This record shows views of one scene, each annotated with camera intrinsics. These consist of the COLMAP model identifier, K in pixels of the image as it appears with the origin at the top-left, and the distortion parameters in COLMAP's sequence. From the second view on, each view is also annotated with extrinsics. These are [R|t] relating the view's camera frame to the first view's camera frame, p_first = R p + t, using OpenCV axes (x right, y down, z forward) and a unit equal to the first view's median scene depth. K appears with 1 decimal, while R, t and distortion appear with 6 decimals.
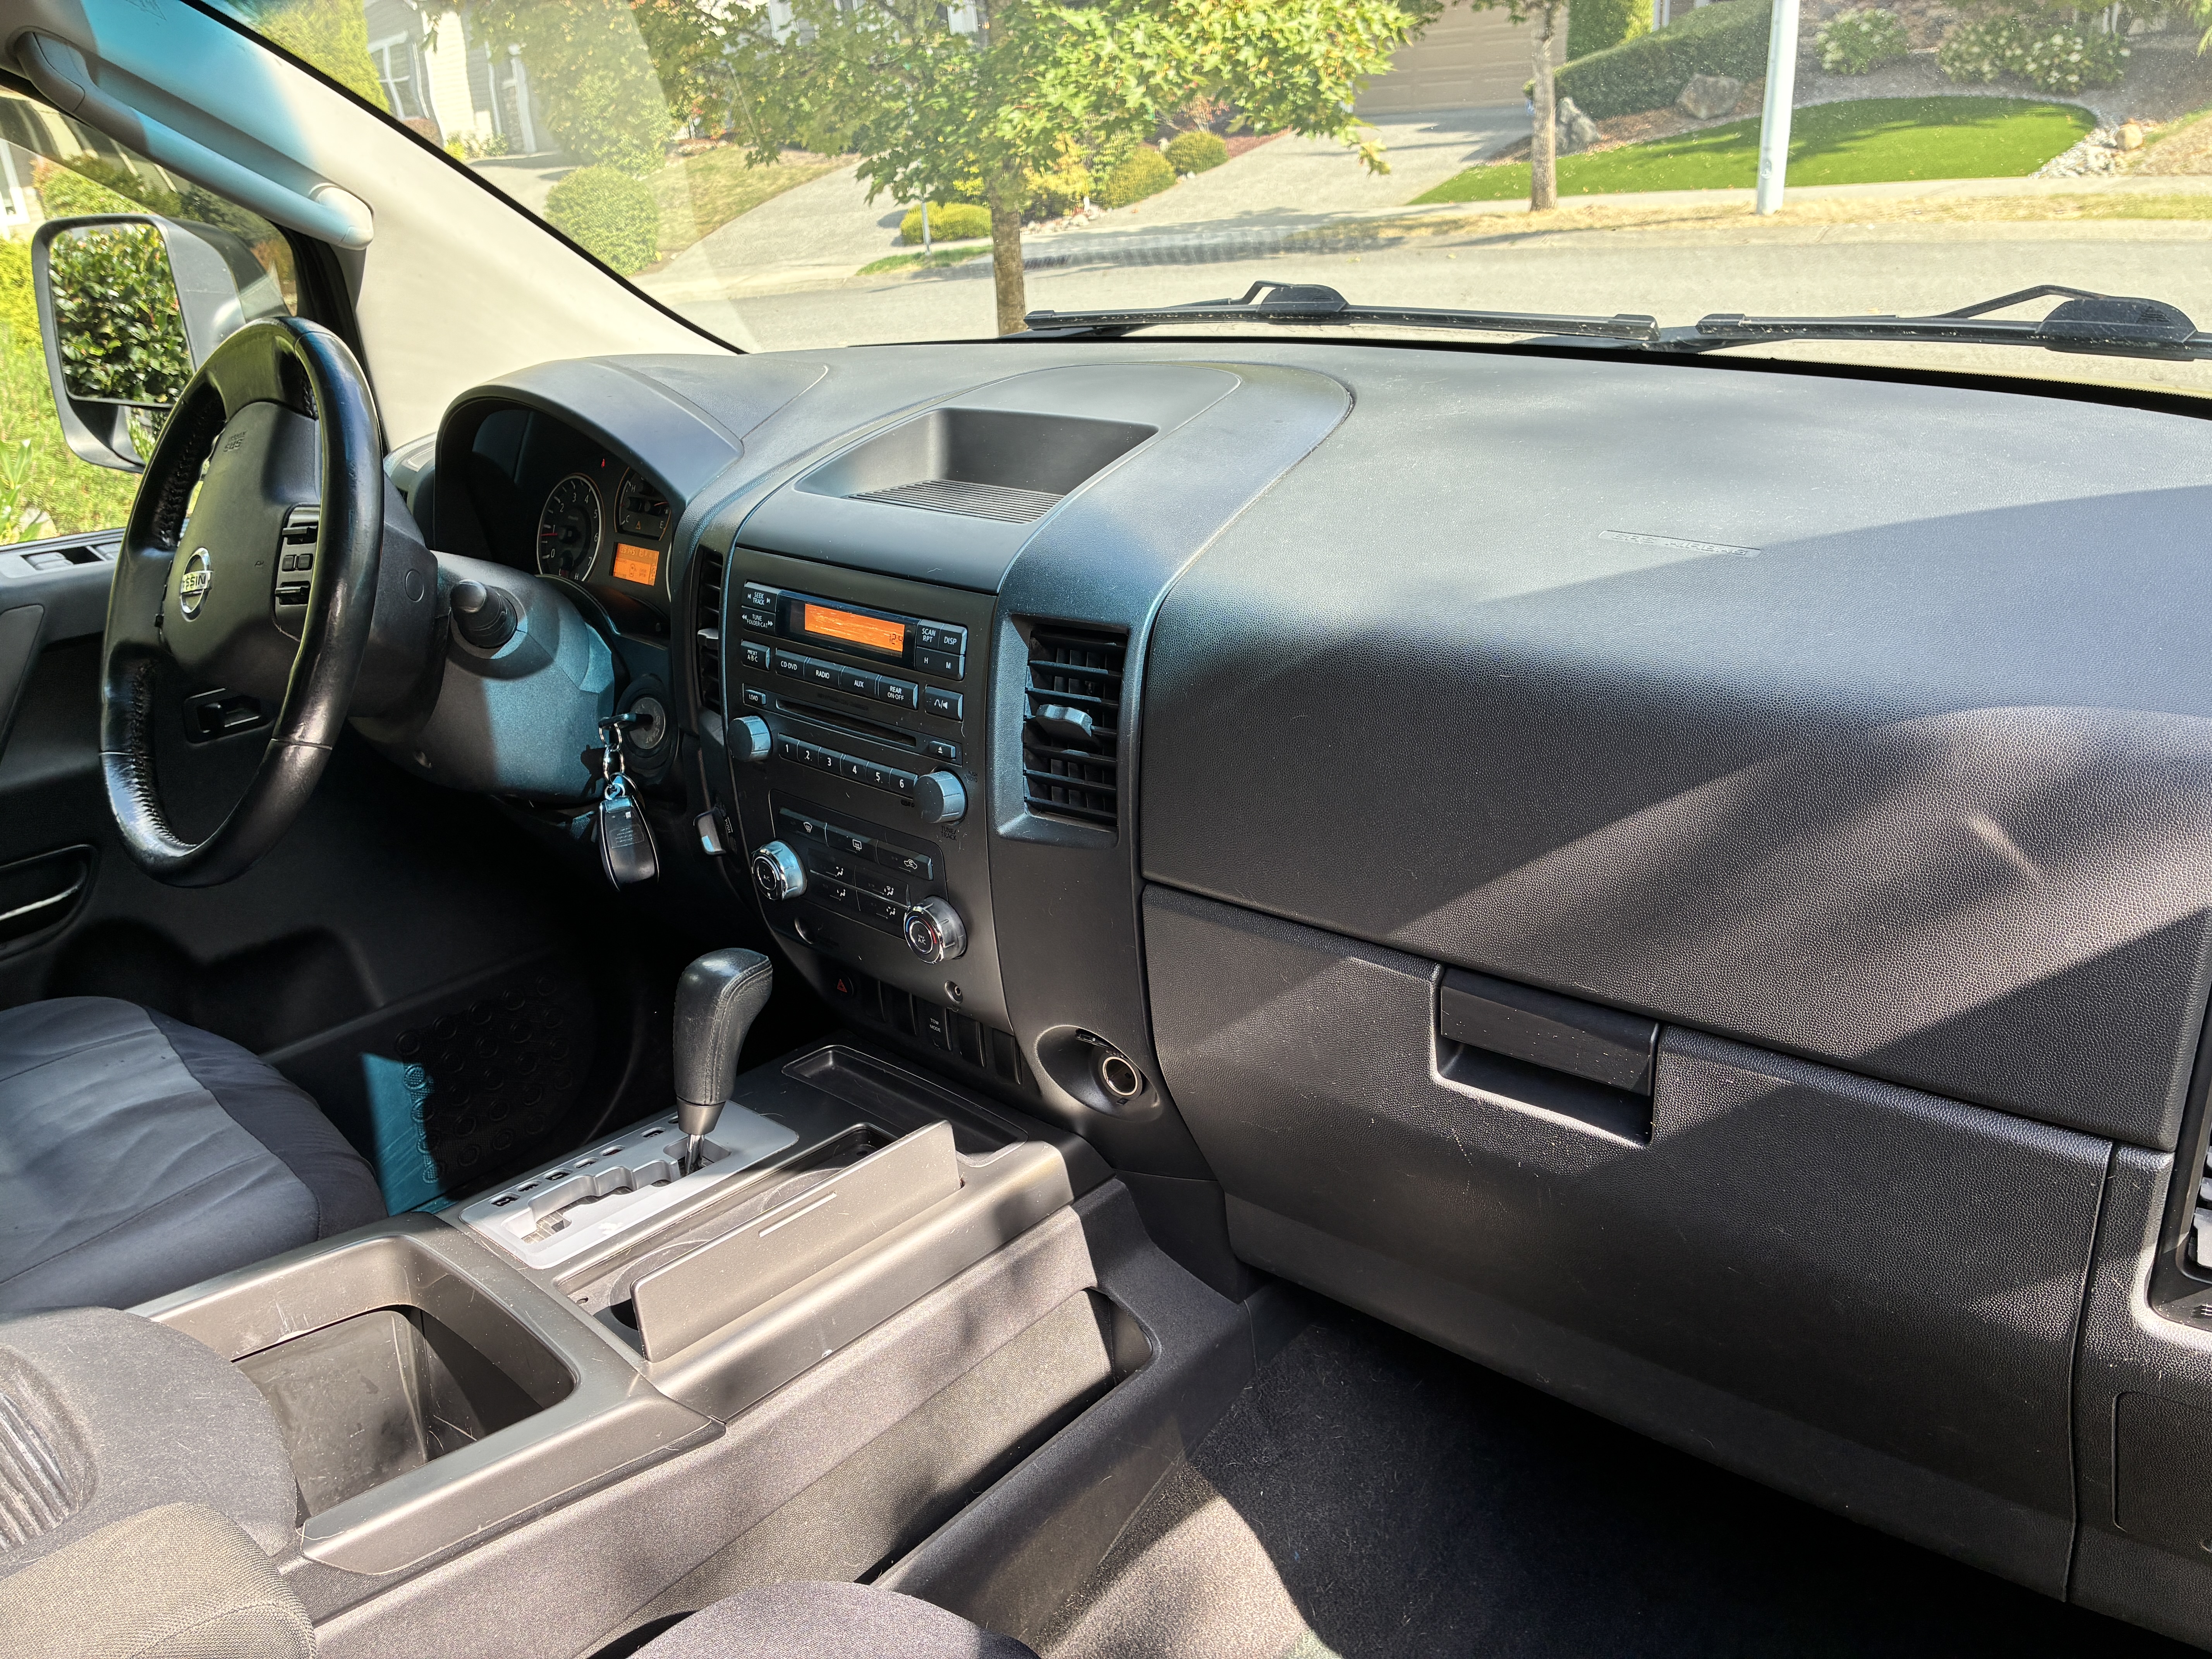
lens RADIAL K [[1656.1, 0, 1106.3], [0, 1656.1, 819.6], [0, 0, 1]] dist [0.046388, -0.056878]
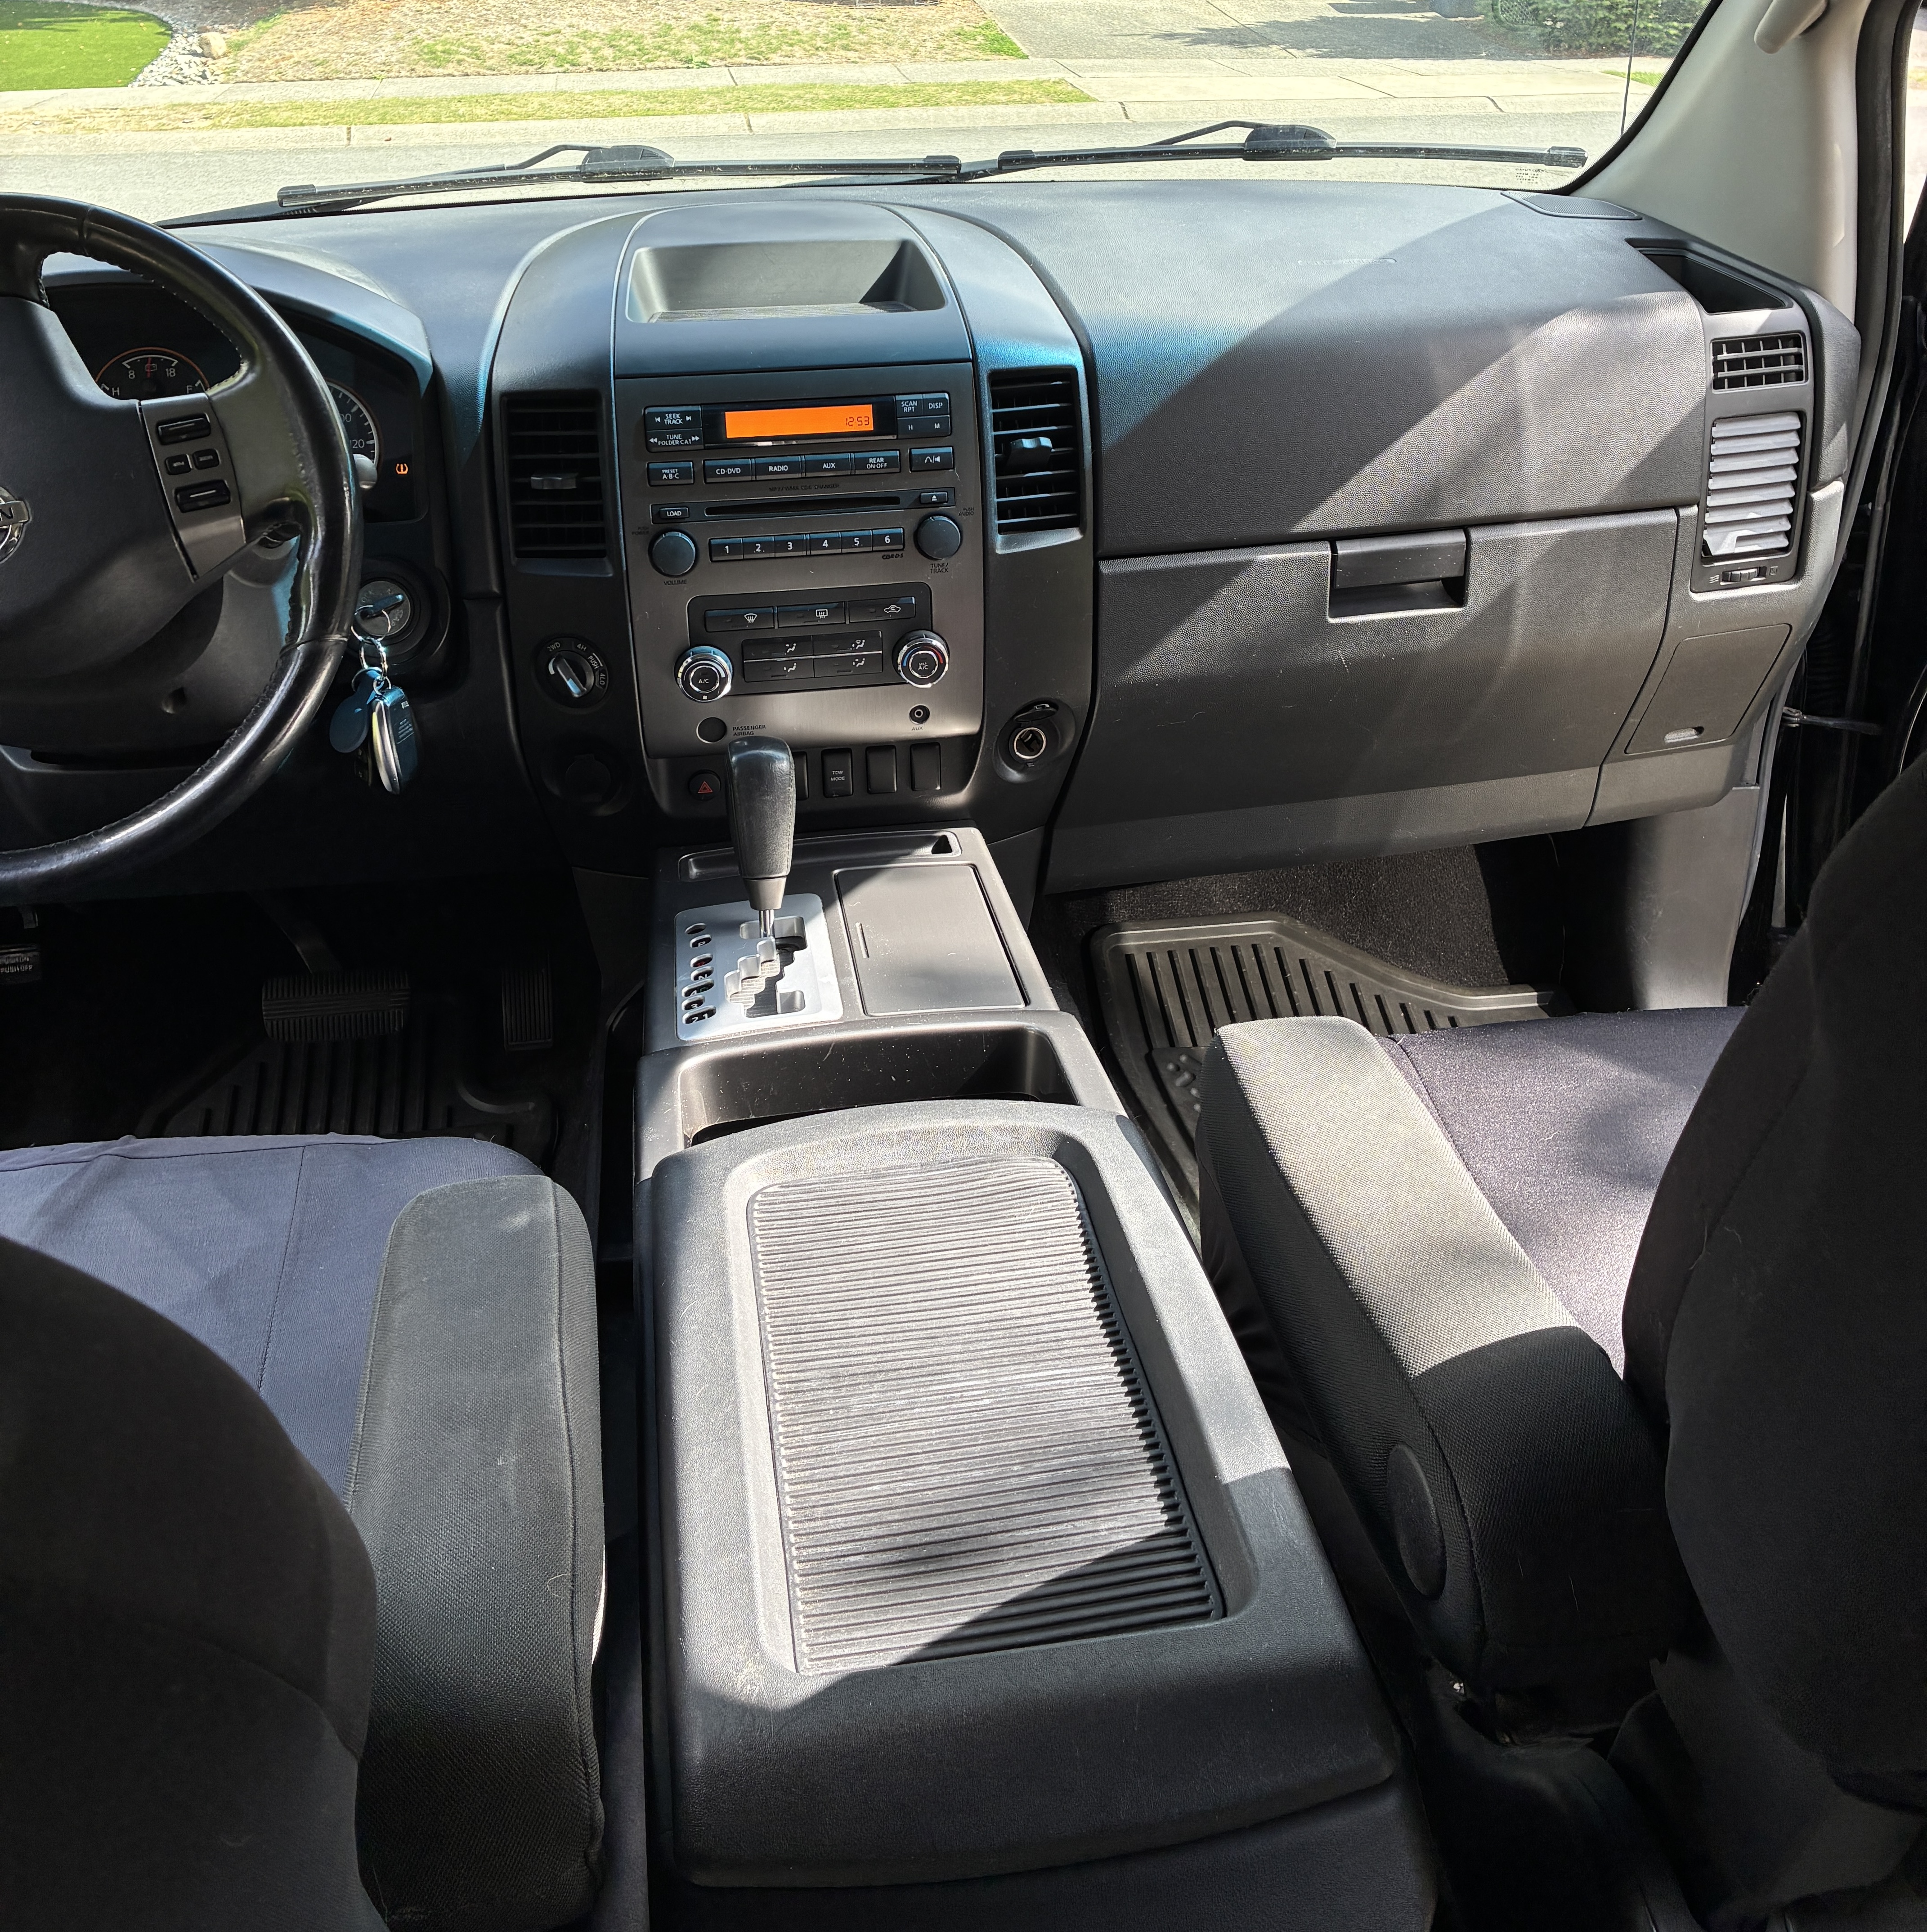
lens RADIAL K [[1903.2, 0, 931.9], [0, 1903.2, 653.9], [0, 0, 1]] dist [0.041392, 0.000000]
pose [[0.637116, -0.220639, 0.738514, -1.043973], [0.279414, 0.959093, 0.045489, 0.003713], [-0.718339, 0.177370, 0.672702, 0.072599]]
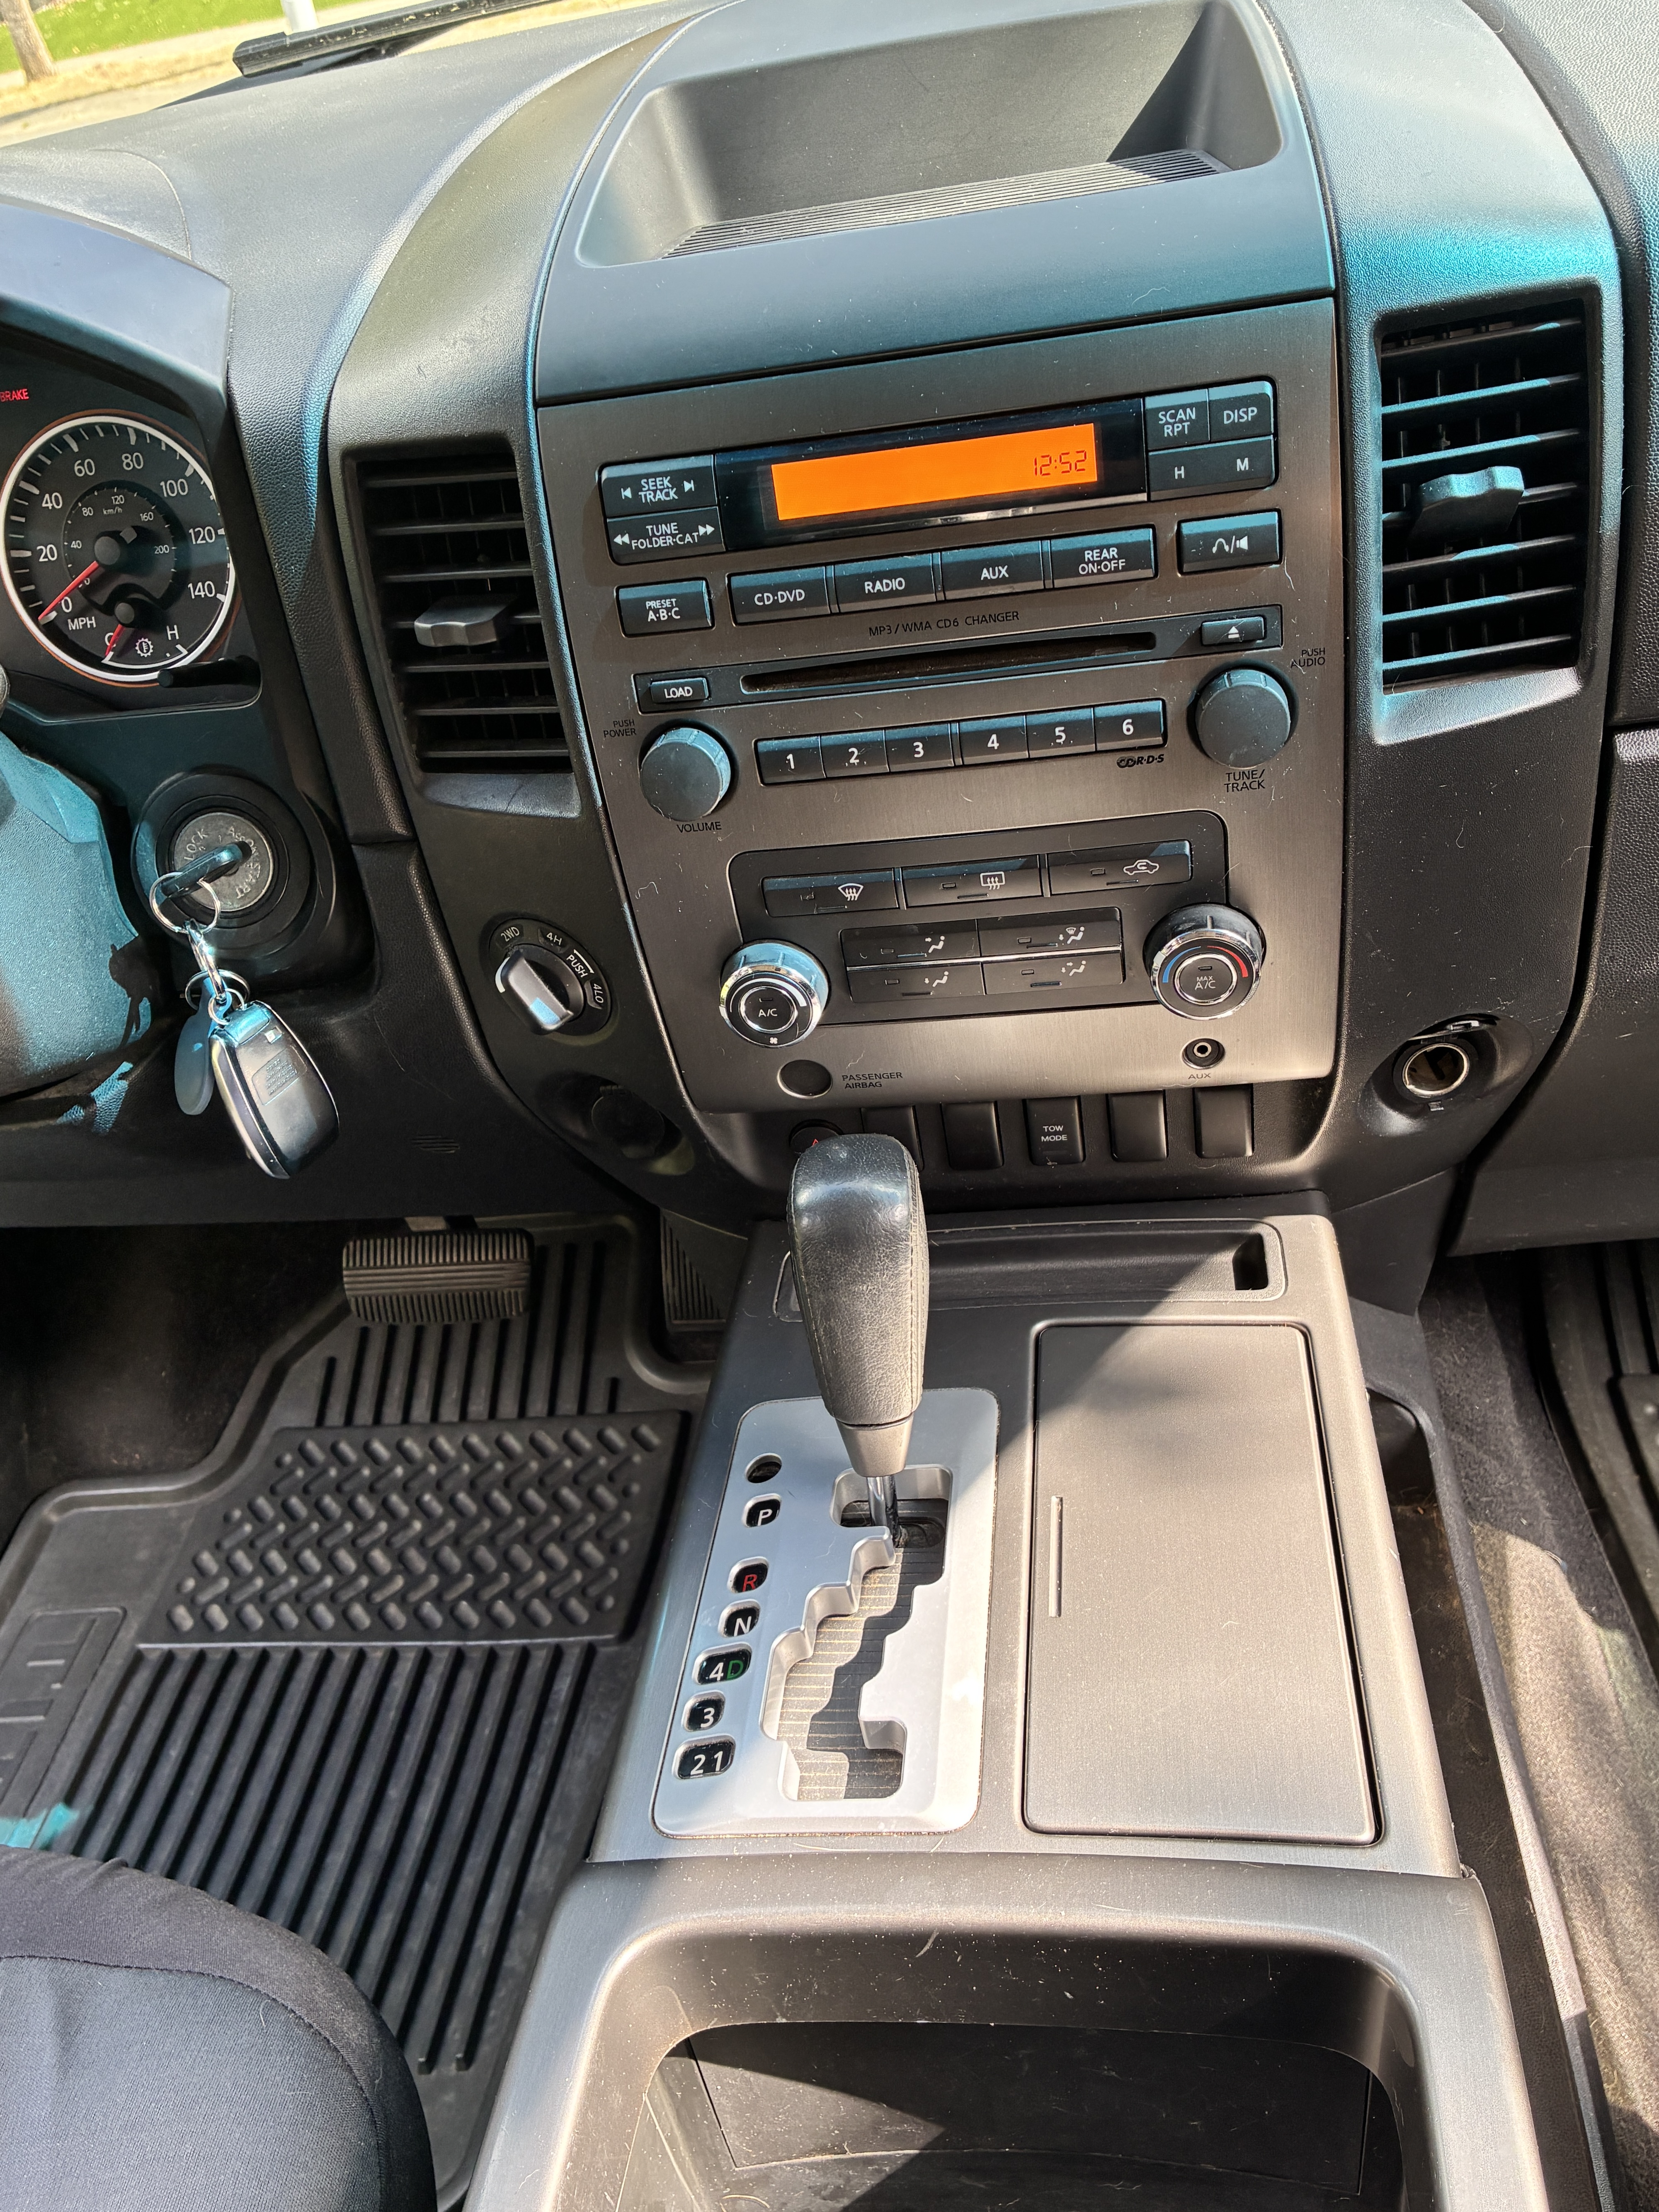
lens RADIAL K [[1805.9, 0, 811.6], [0, 1805.9, 1099.3], [0, 0, 1]] dist [0.013832, -0.008702]
pose [[0.809199, -0.399918, 0.430421, -0.478207], [0.322959, 0.914750, 0.242754, -0.081698], [-0.490809, -0.057428, 0.869373, 0.486800]]
